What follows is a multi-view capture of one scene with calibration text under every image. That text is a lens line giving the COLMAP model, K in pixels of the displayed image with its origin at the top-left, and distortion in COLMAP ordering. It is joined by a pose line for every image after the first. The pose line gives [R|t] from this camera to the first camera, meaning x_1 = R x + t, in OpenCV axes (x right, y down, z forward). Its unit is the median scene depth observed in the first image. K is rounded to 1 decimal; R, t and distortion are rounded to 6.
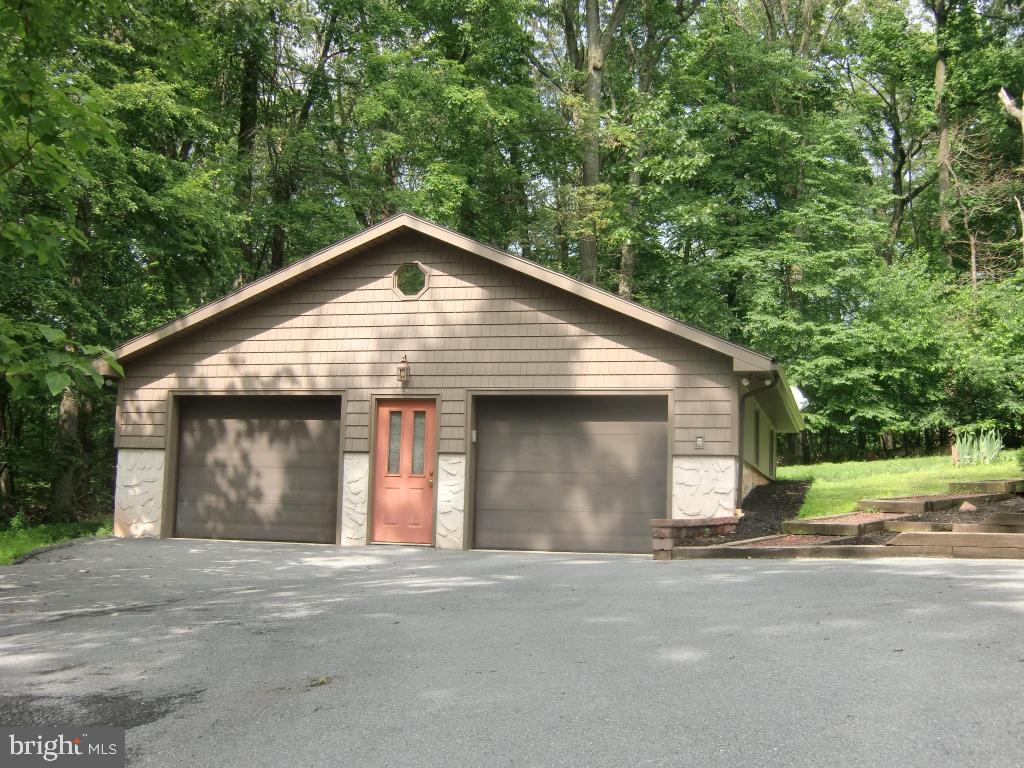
lens RADIAL K [[1238.8, 0, 512.0], [0, 1238.8, 384.0], [0, 0, 1]] dist [-0.171114, 0.490144]
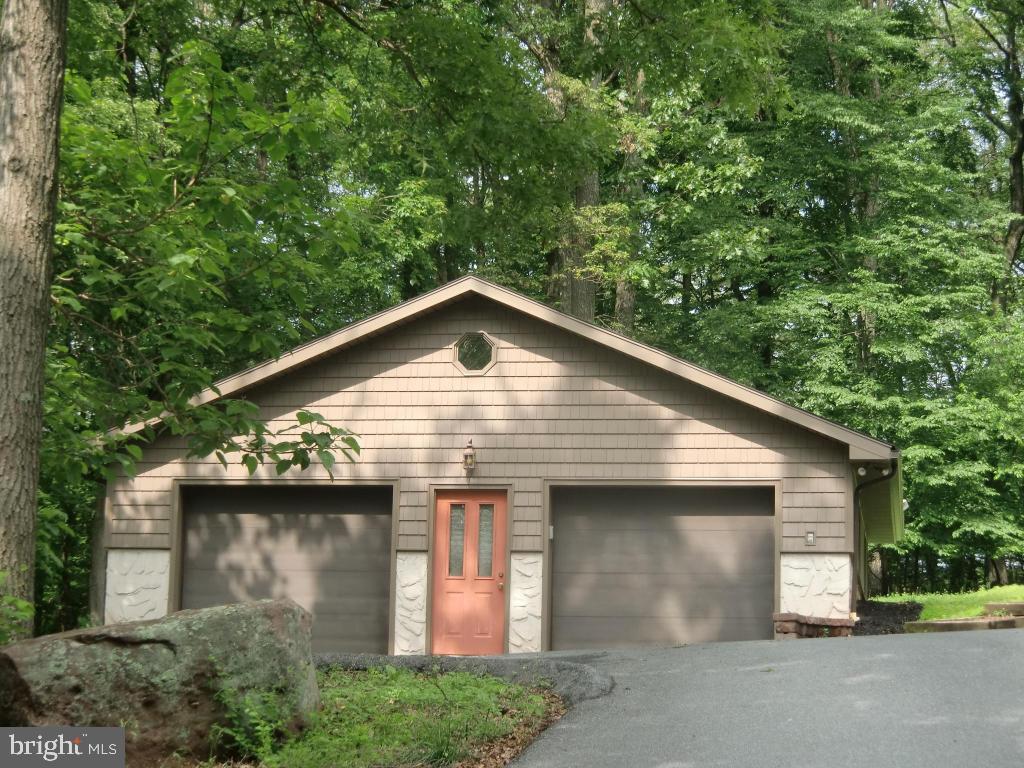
lens RADIAL K [[2605.7, 0, 512.0], [0, 2605.7, 384.0], [0, 0, 1]] dist [-0.007735, 1.617592]
pose [[0.992986, 0.010781, 0.117736, -0.267850], [-0.005388, 0.998926, -0.046024, 0.021519], [-0.118106, 0.045067, 0.991978, -0.804862]]
